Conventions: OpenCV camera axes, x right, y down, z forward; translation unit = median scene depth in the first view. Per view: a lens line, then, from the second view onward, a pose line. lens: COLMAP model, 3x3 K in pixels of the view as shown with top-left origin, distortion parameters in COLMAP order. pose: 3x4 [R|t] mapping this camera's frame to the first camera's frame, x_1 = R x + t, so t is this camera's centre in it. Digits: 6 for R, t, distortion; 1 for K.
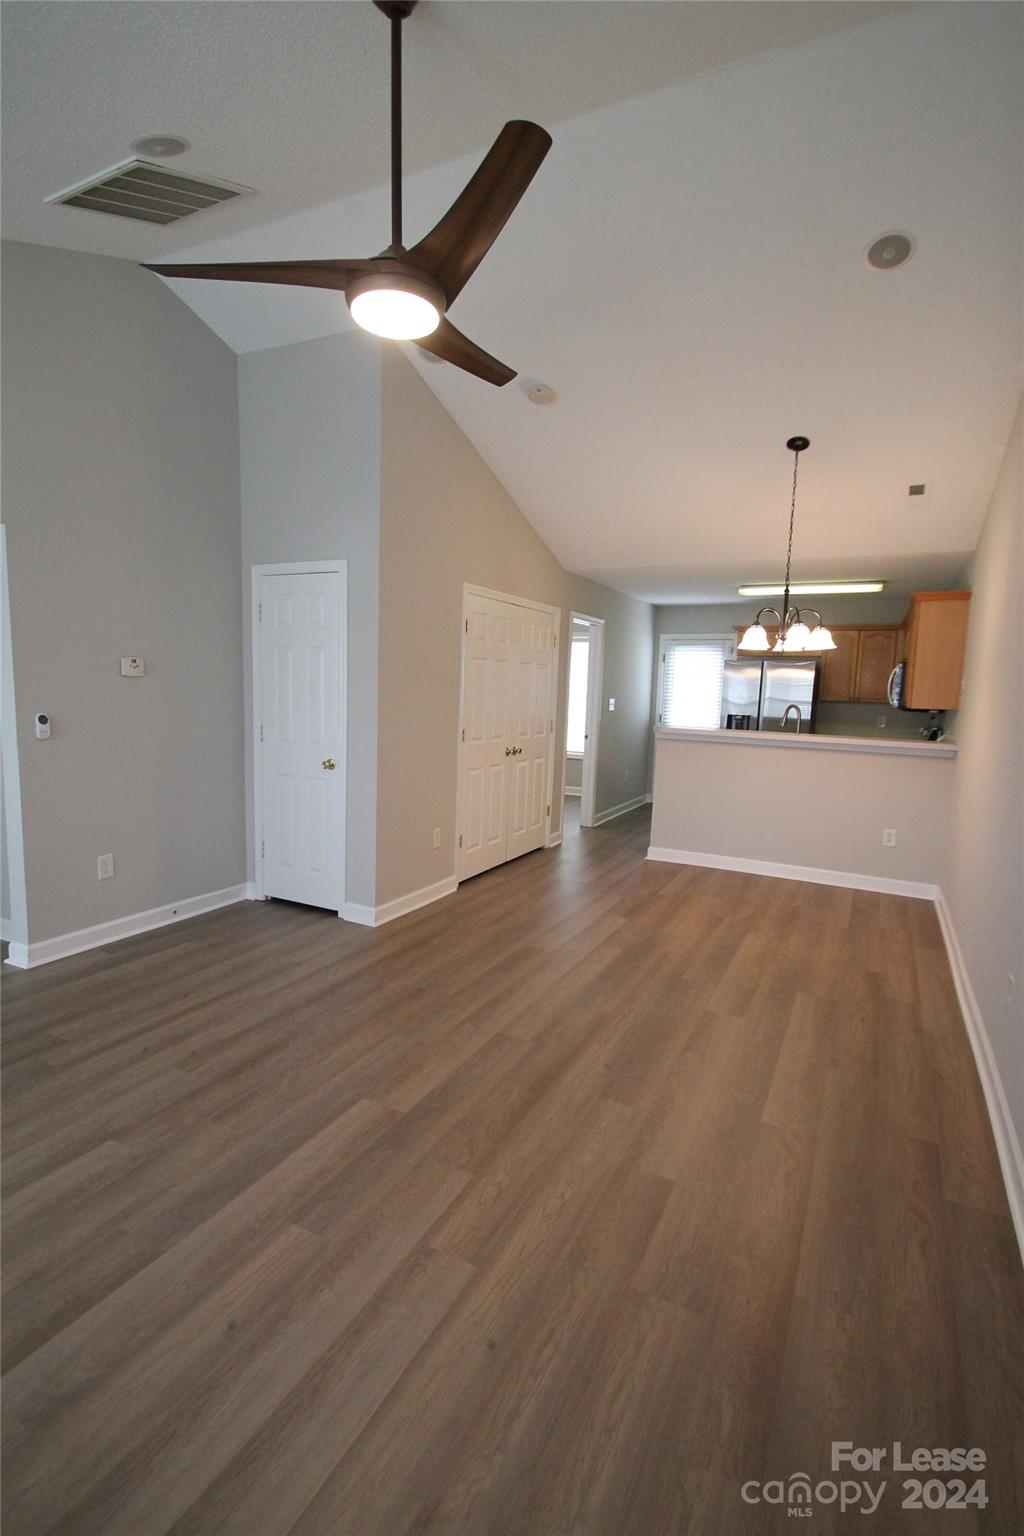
lens RADIAL K [[730.5, 0, 506.8], [0, 730.5, 778.1], [0, 0, 1]] dist [0.002025, -0.000469]
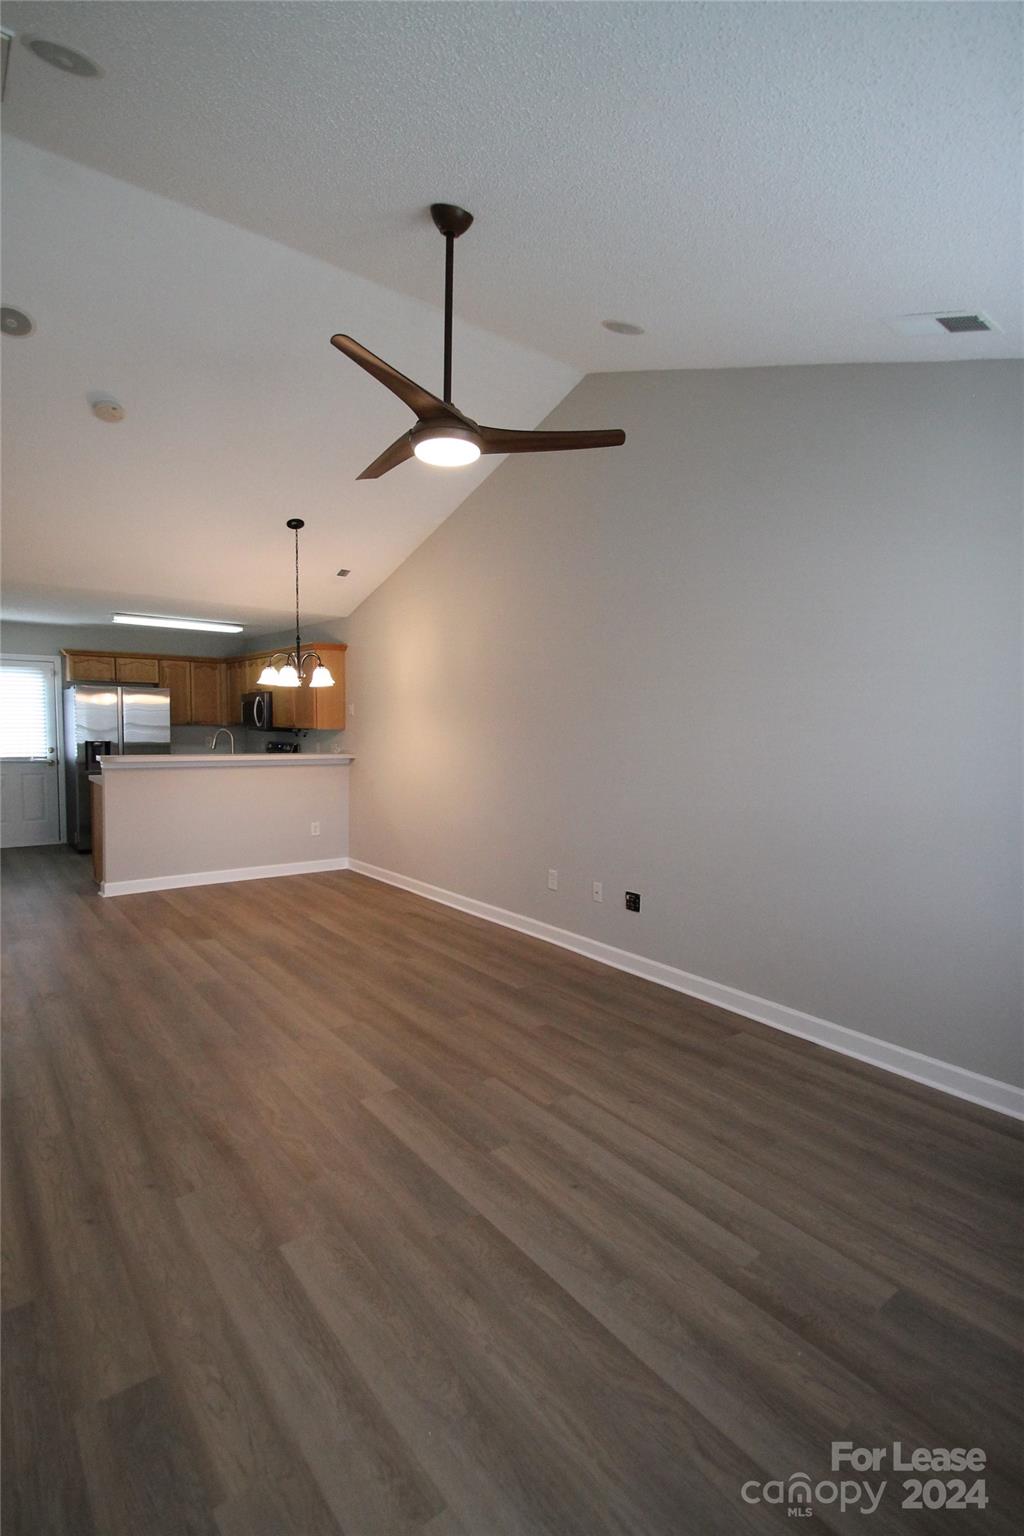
lens RADIAL K [[730.3, 0, 504.4], [0, 730.3, 774.6], [0, 0, 1]] dist [-0.002596, -0.001686]
pose [[0.419165, -0.087773, 0.903657, -0.633546], [0.113455, 0.992578, 0.043784, -0.042528], [-0.900793, 0.084171, 0.426013, 0.178142]]
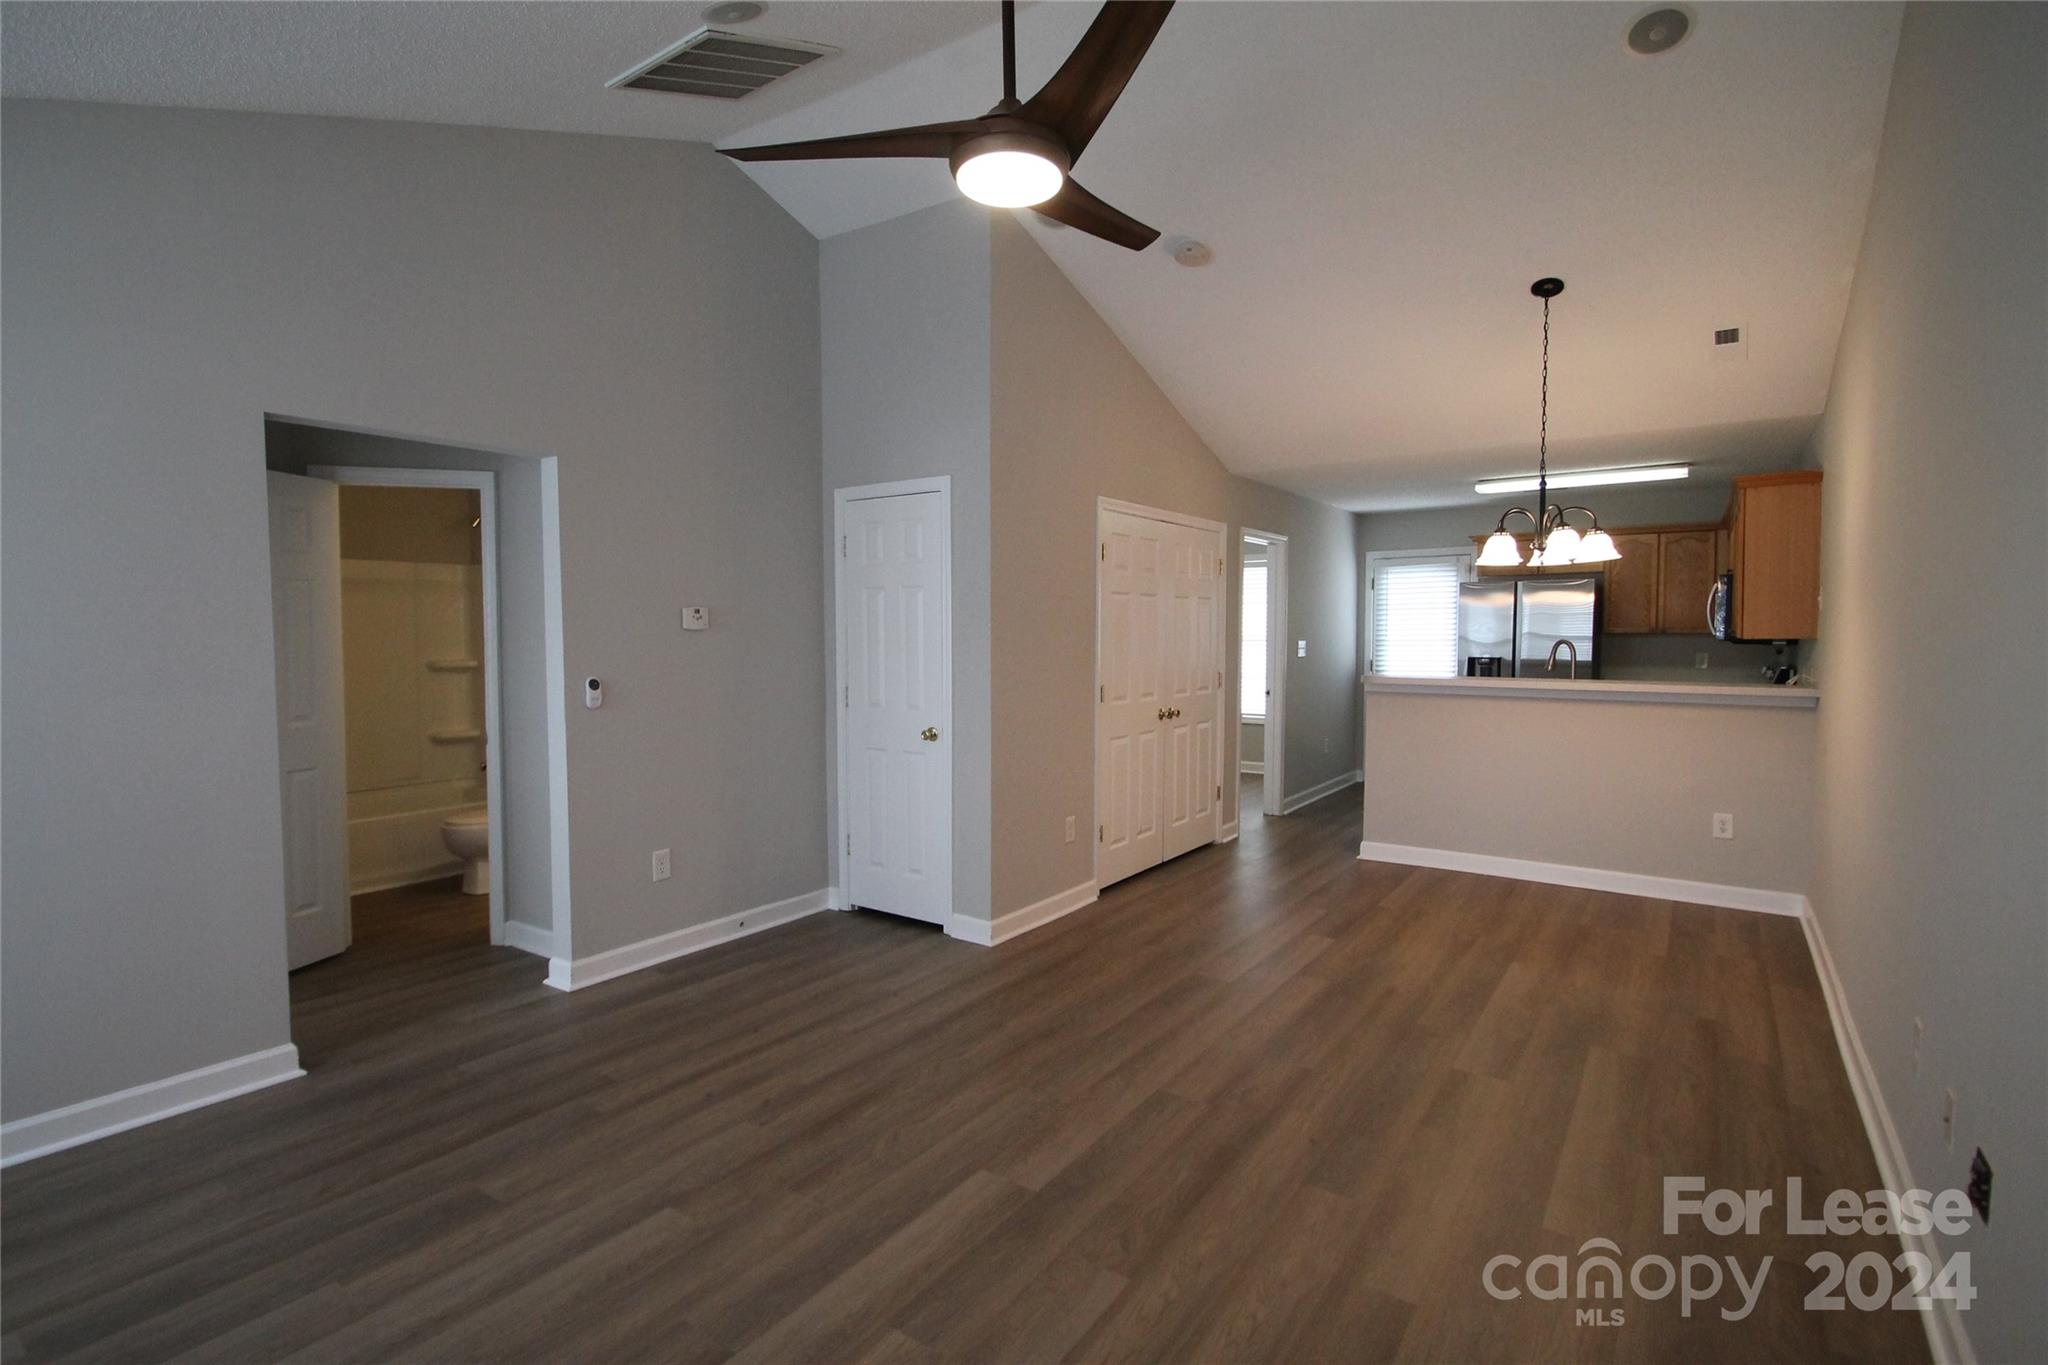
lens RADIAL K [[974.1, 0, 1019.9], [0, 974.1, 676.7], [0, 0, 1]] dist [0.002025, -0.000469]
pose [[0.989629, -0.026514, -0.141178, -0.000286], [0.015045, 0.996544, -0.081688, 0.007438], [0.142856, 0.078716, 0.986608, -0.018982]]
